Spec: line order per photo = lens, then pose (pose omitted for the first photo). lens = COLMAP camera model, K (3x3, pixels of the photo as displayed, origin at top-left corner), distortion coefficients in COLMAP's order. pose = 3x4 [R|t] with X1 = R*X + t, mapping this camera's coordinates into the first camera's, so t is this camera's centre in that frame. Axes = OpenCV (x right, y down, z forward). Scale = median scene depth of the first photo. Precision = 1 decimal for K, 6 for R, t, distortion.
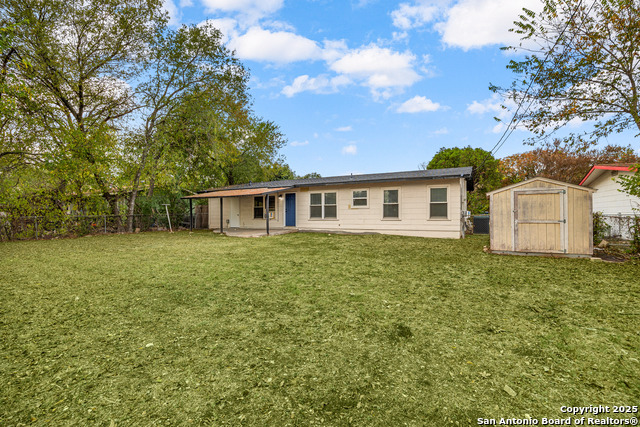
lens RADIAL K [[301.9, 0, 317.5], [0, 301.9, 210.0], [0, 0, 1]] dist [-0.003649, -0.000061]
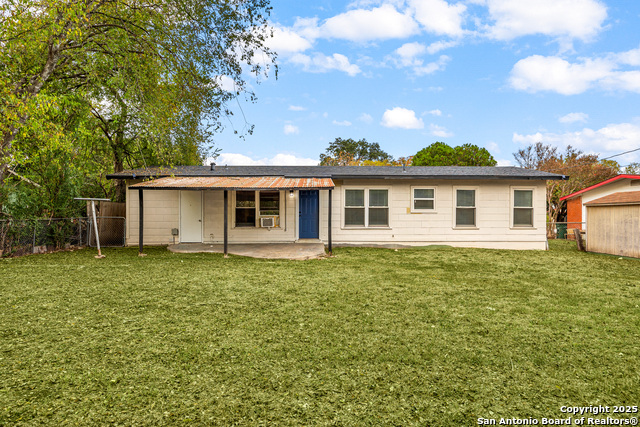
lens RADIAL K [[388.2, 0, 320.0], [0, 388.2, 215.2], [0, 0, 1]] dist [-0.006121, 0.000388]
pose [[0.867663, 0.012121, 0.497005, -0.517213], [-0.013824, 0.999904, -0.000252, 0.003788], [-0.496960, -0.006652, 0.867748, 0.293341]]
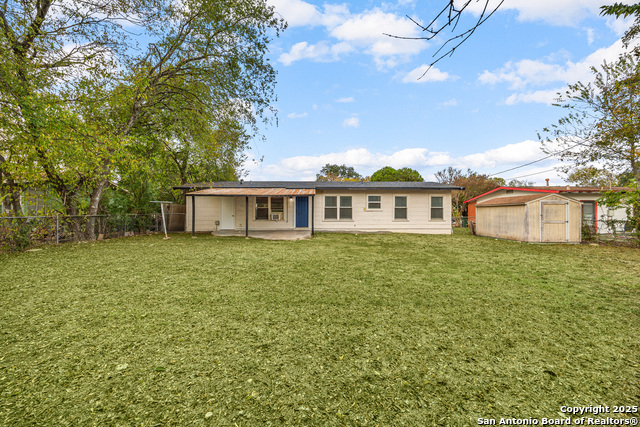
lens RADIAL K [[245.1, 0, 320.2], [0, 245.1, 209.9], [0, 0, 1]] dist [-0.002857, -0.000069]
pose [[0.864139, 0.017831, 0.502937, -0.488553], [-0.013983, 0.999837, -0.011423, 0.004352], [-0.503058, 0.002838, 0.864248, 0.274420]]
